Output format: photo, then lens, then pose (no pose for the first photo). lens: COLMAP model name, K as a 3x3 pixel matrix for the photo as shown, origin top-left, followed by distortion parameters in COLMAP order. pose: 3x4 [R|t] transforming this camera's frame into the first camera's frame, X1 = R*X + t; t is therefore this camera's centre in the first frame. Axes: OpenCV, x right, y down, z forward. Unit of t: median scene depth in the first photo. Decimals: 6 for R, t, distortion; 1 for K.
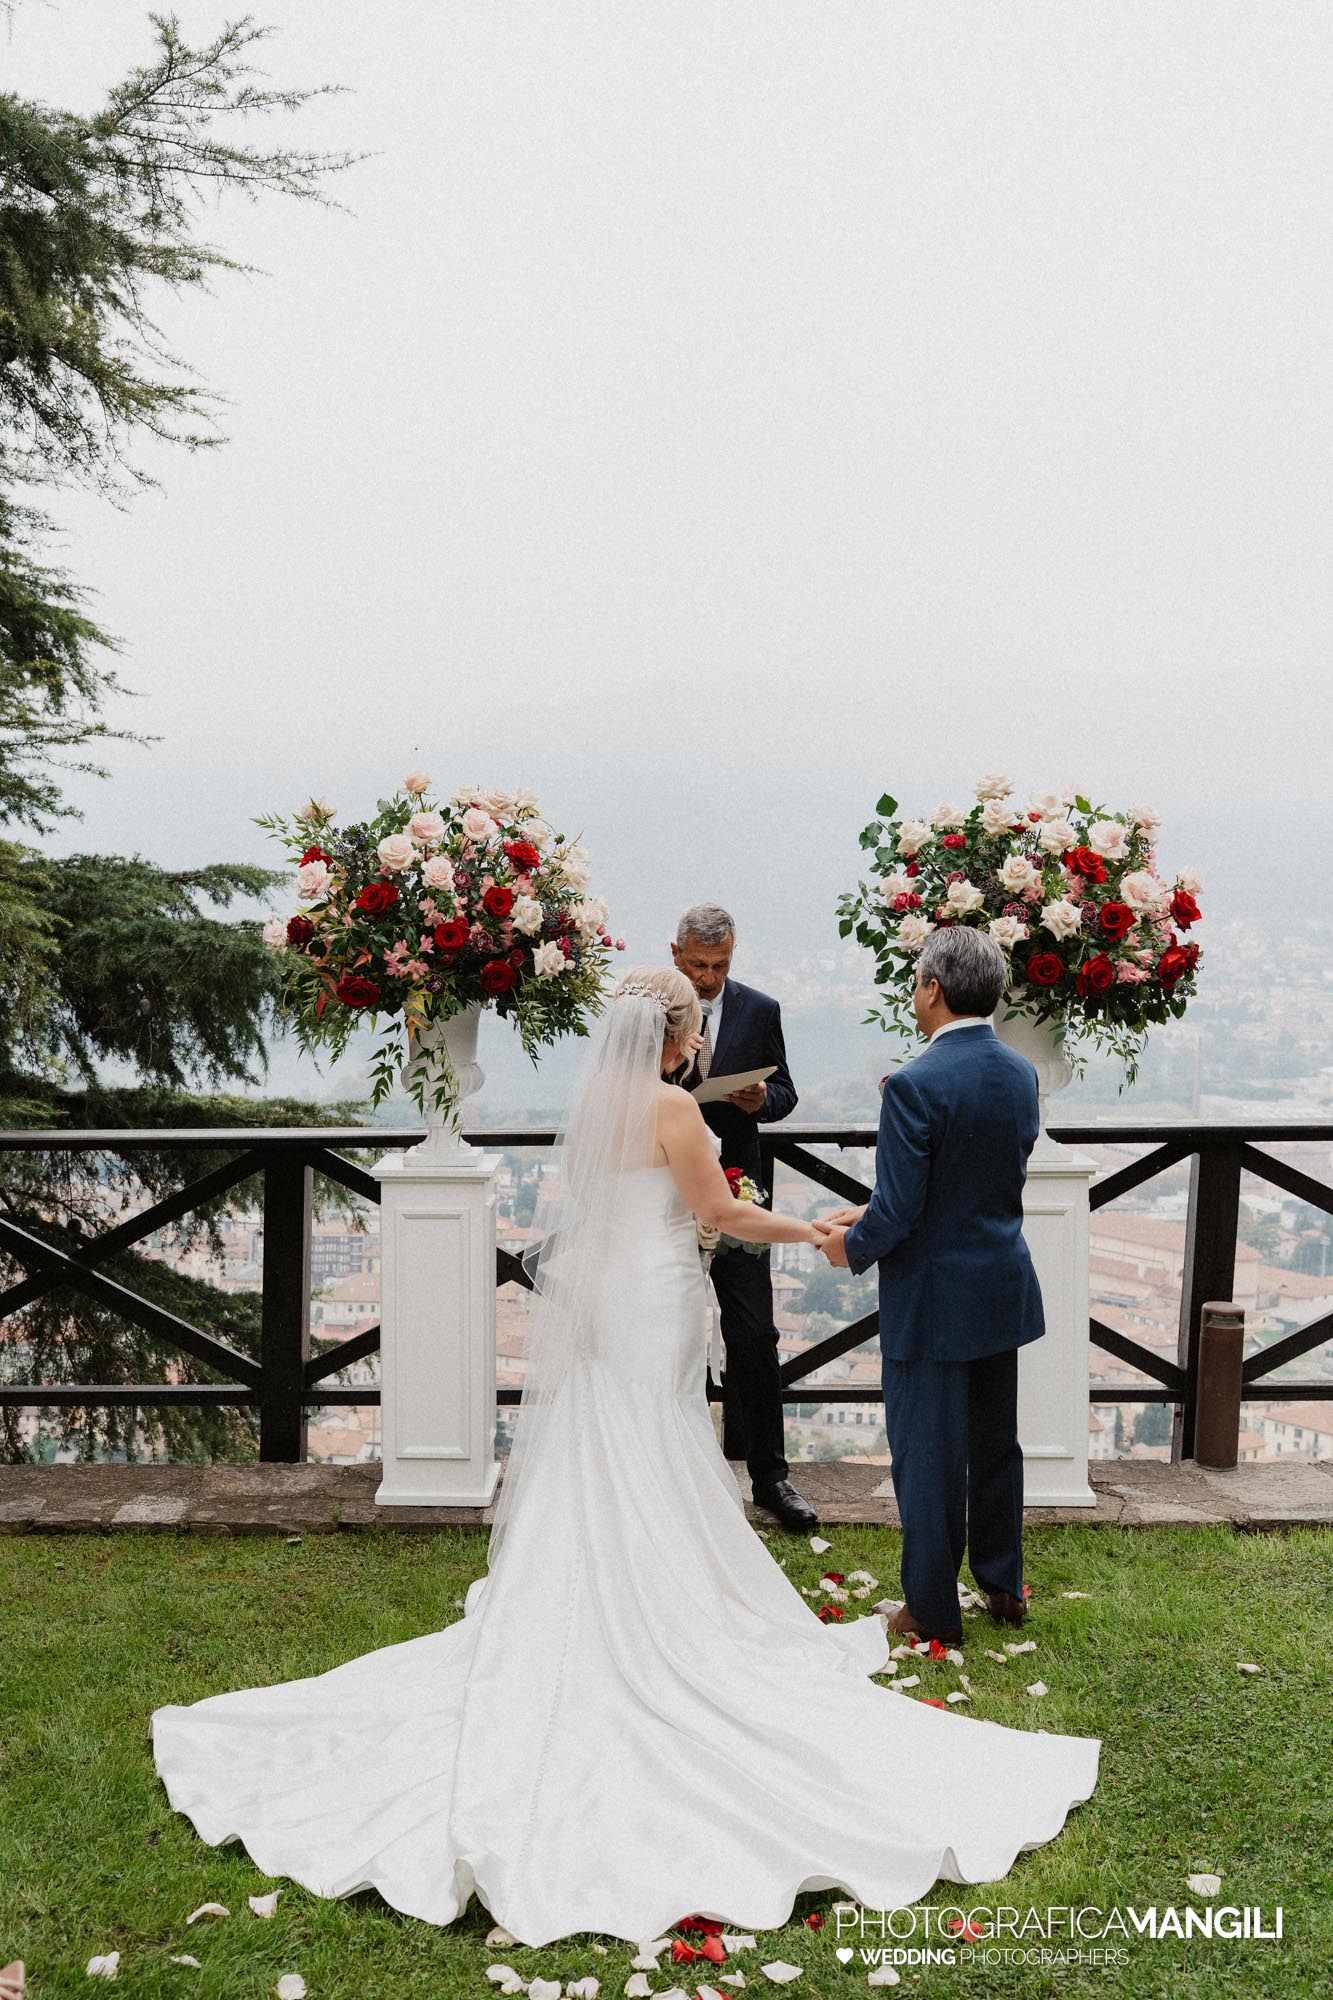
lens RADIAL K [[2018.0, 0, 571.6], [0, 2018.0, 975.7], [0, 0, 1]] dist [-0.007023, 0.000000]
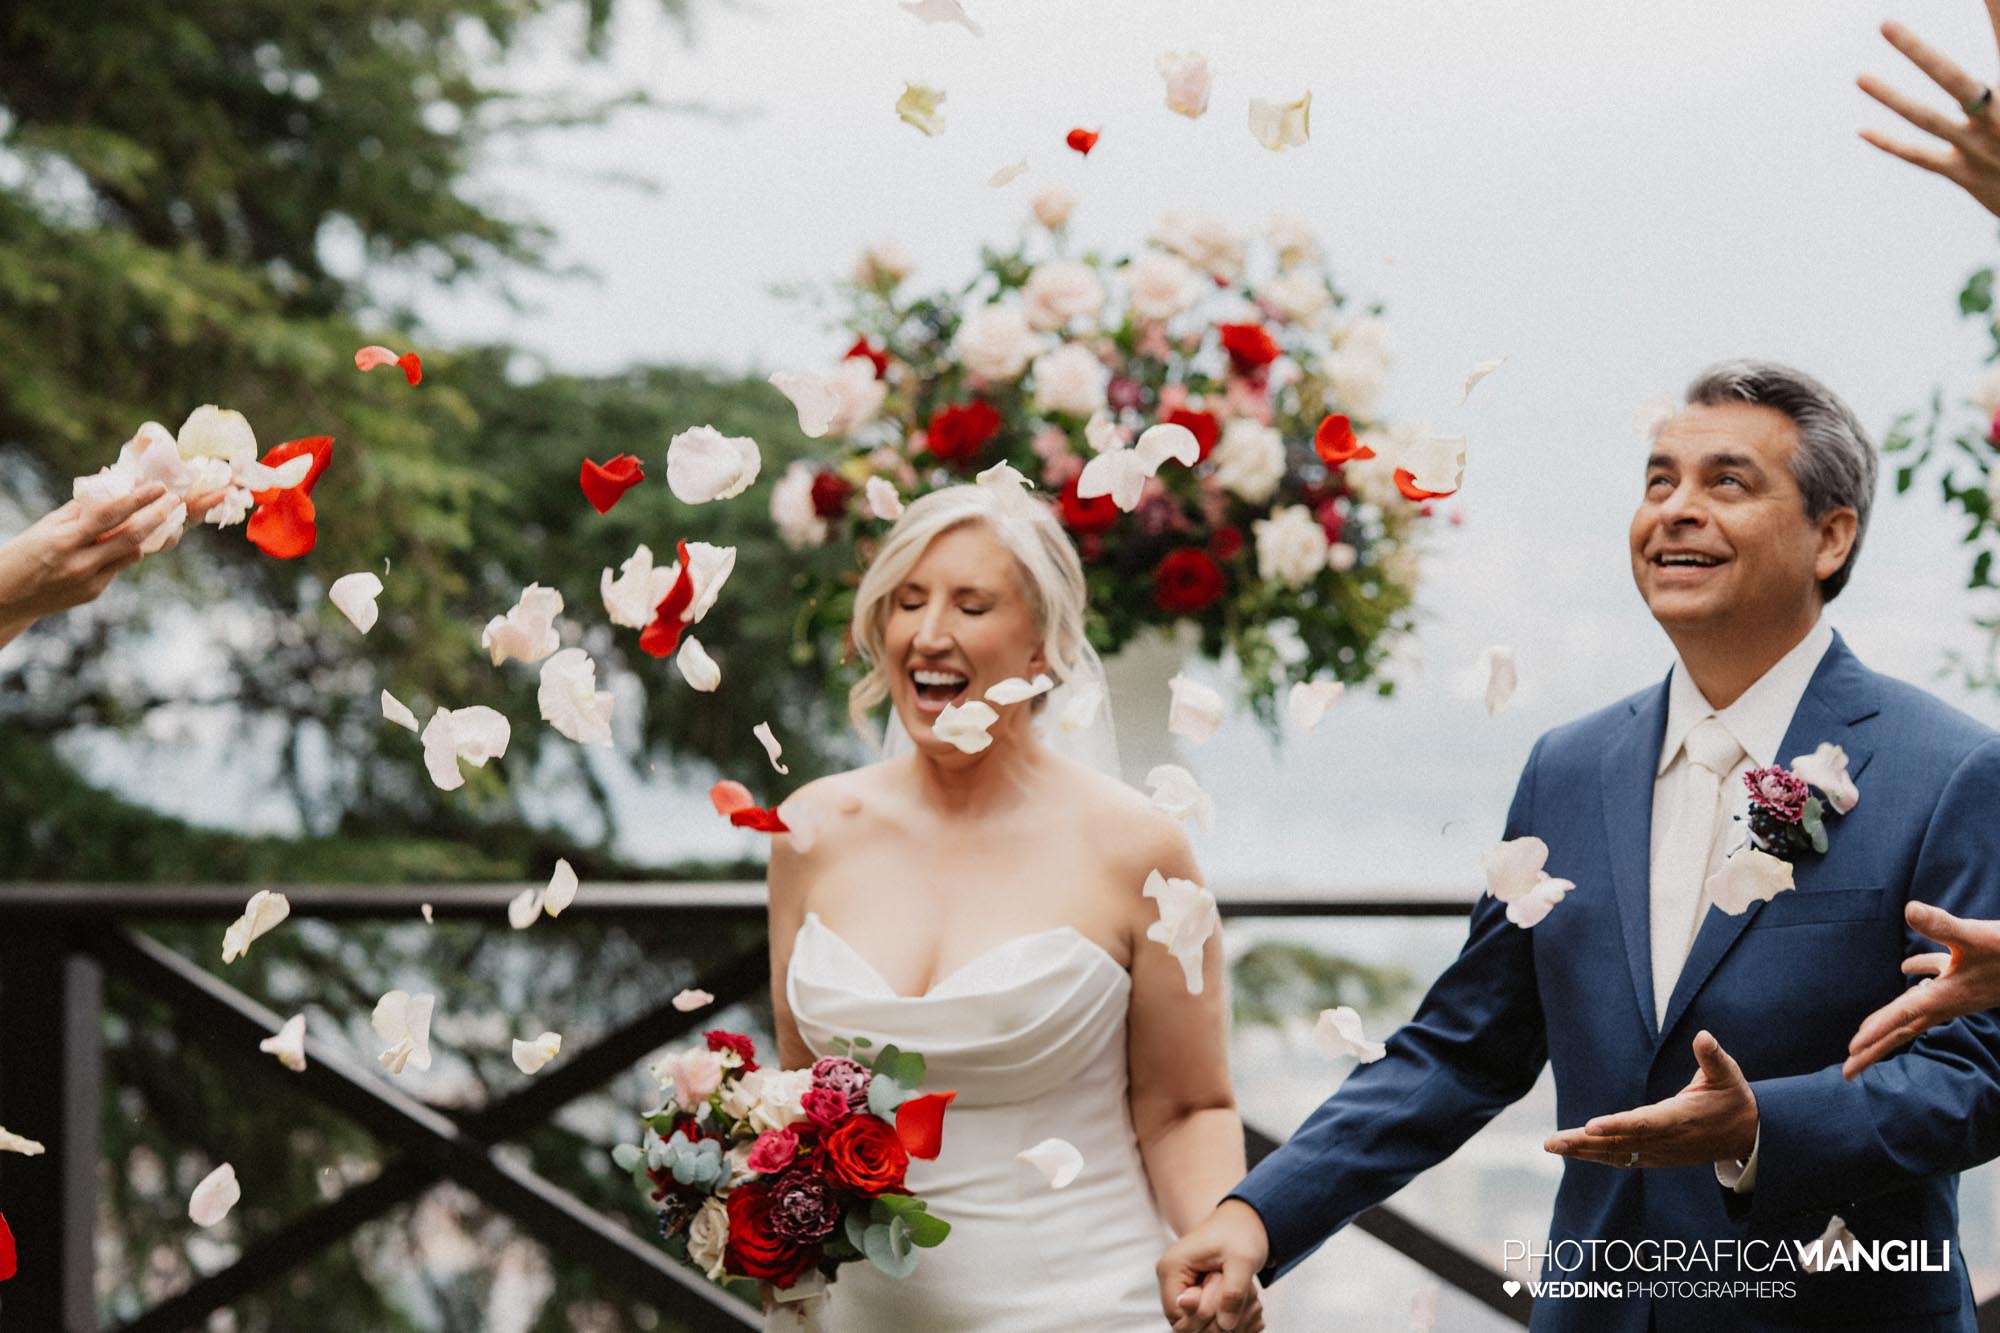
lens RADIAL K [[5063.7, 0, 1004.5], [0, 5063.7, 665.8], [0, 0, 1]] dist [-0.014210, 0.000000]
pose [[0.974672, -0.003577, -0.223612, 0.199092], [0.004060, 0.999990, 0.001701, 0.019321], [0.223604, -0.002566, 0.974677, -0.264031]]
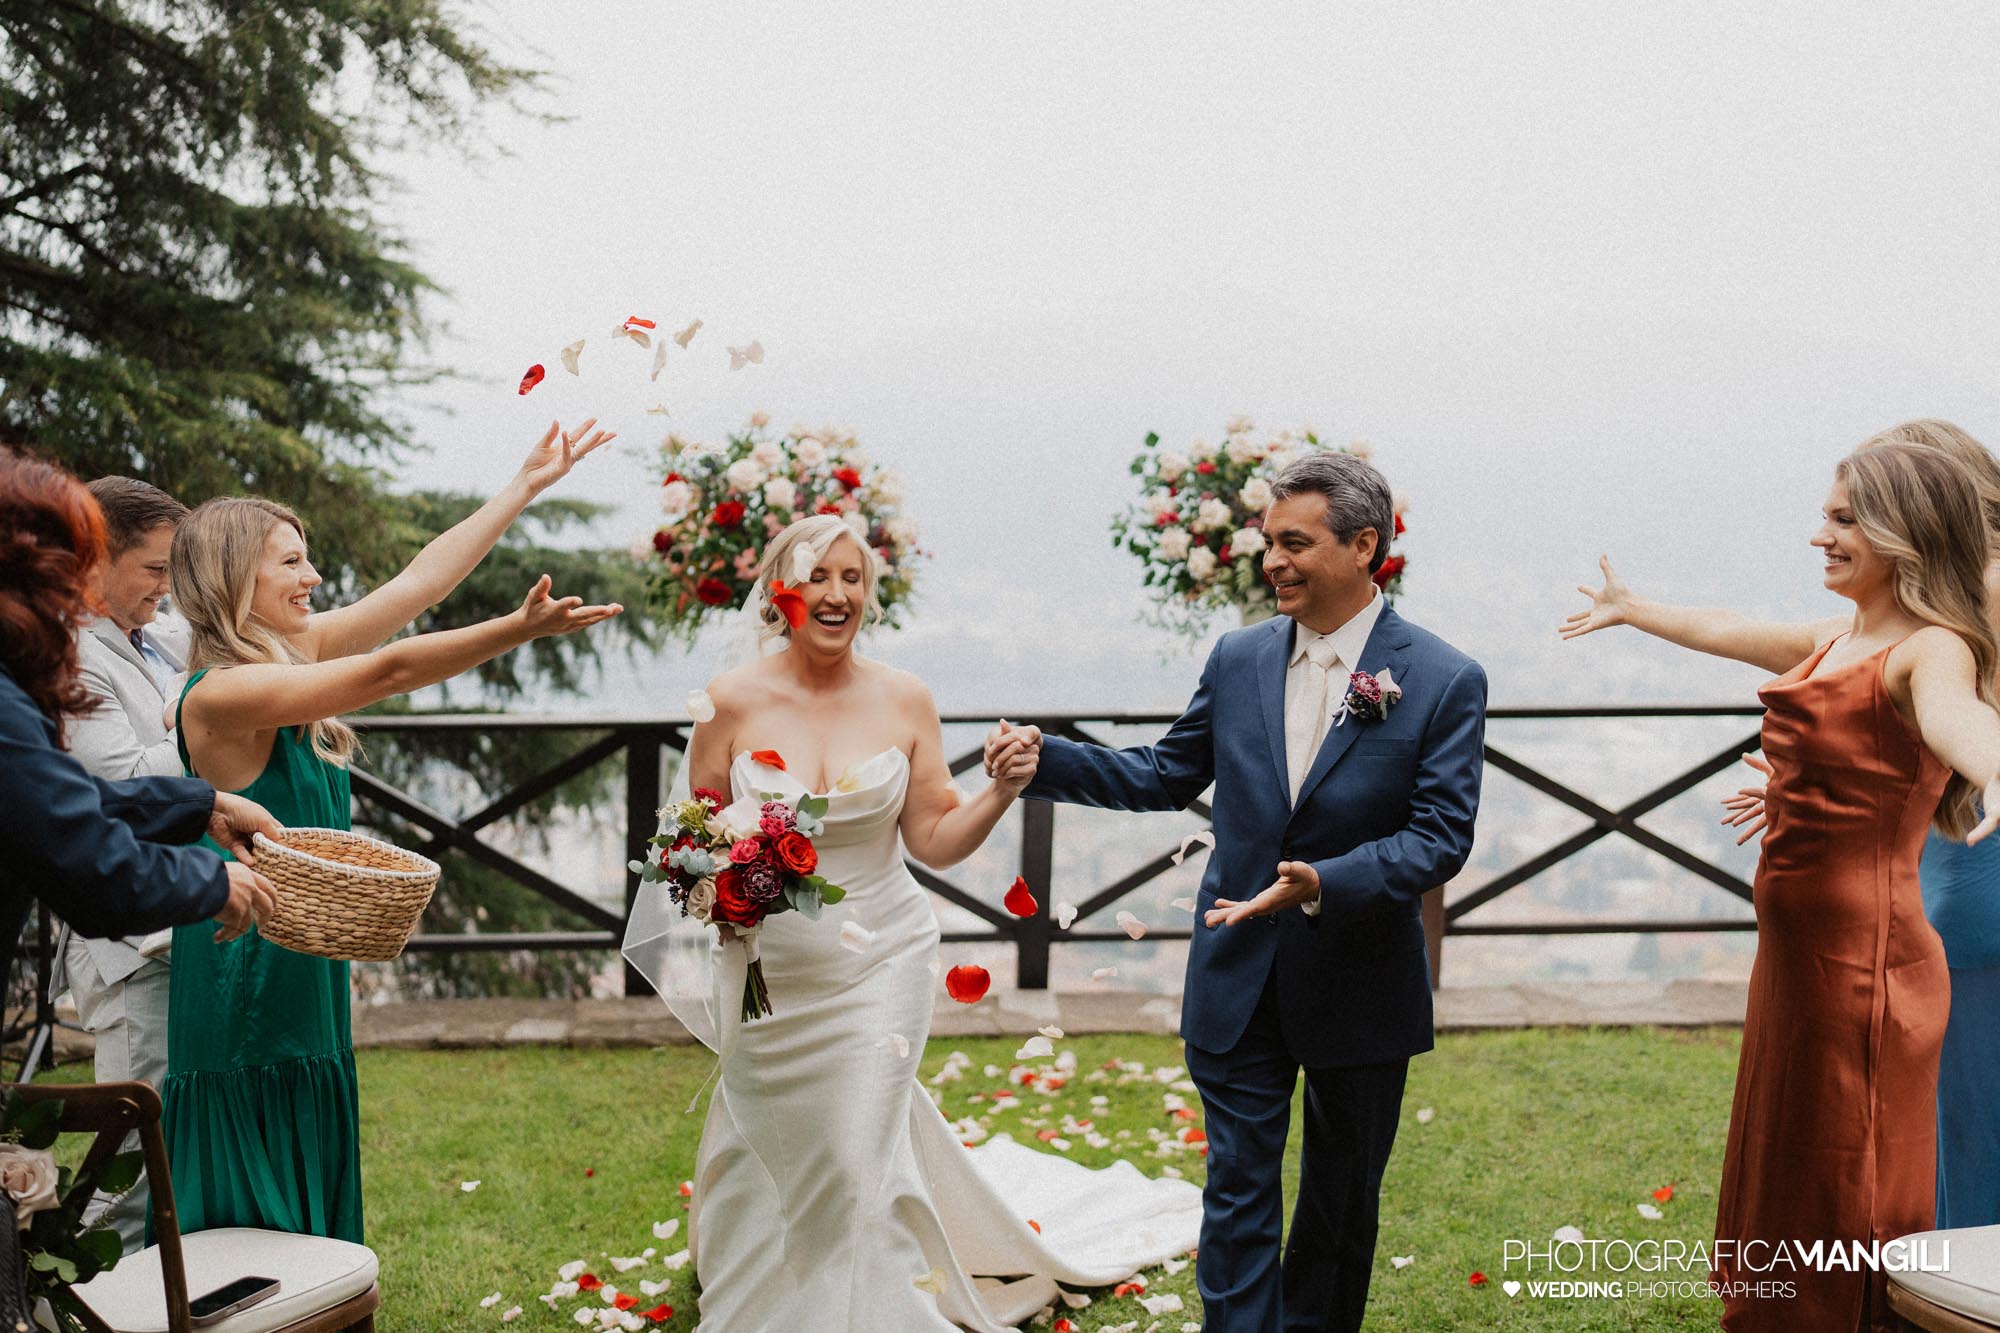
lens RADIAL K [[2018.0, 0, 982.2], [0, 2018.0, 640.6], [0, 0, 1]] dist [-0.007023, 0.000000]
pose [[0.998054, -0.001913, 0.062319, -0.019790], [0.001427, 0.999968, 0.007835, 0.026470], [-0.062332, -0.007731, 0.998026, -0.197188]]
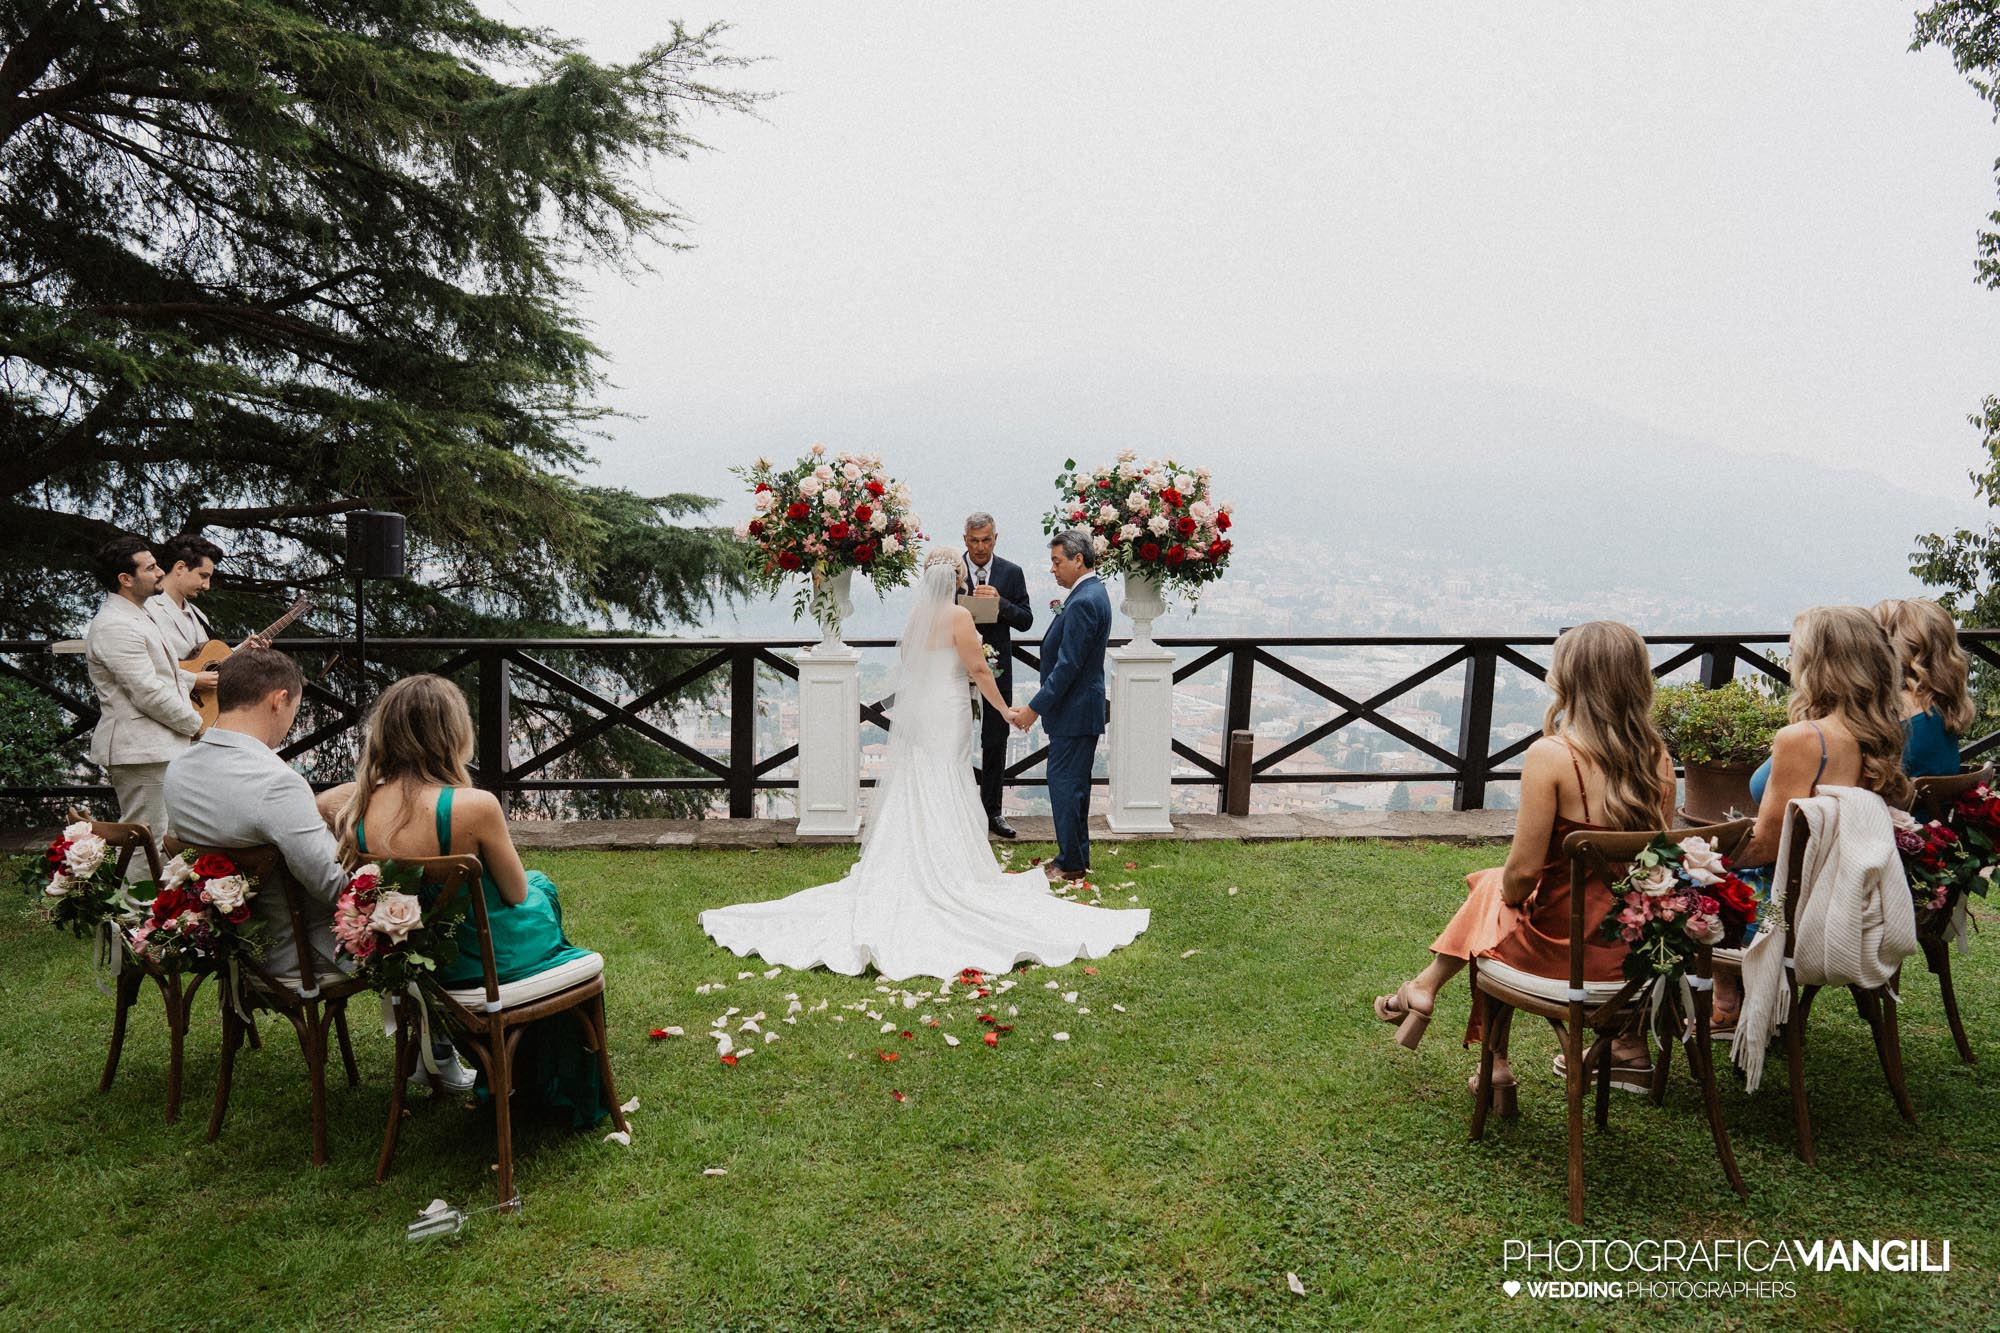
lens RADIAL K [[1376.1, 0, 993.9], [0, 1376.1, 653.4], [0, 0, 1]] dist [-0.015963, 0.003809]
pose [[0.996156, 0.001751, 0.087584, -0.026057], [-0.006714, 0.998386, 0.056396, 0.019479], [-0.087344, -0.056767, 0.994559, -0.280756]]
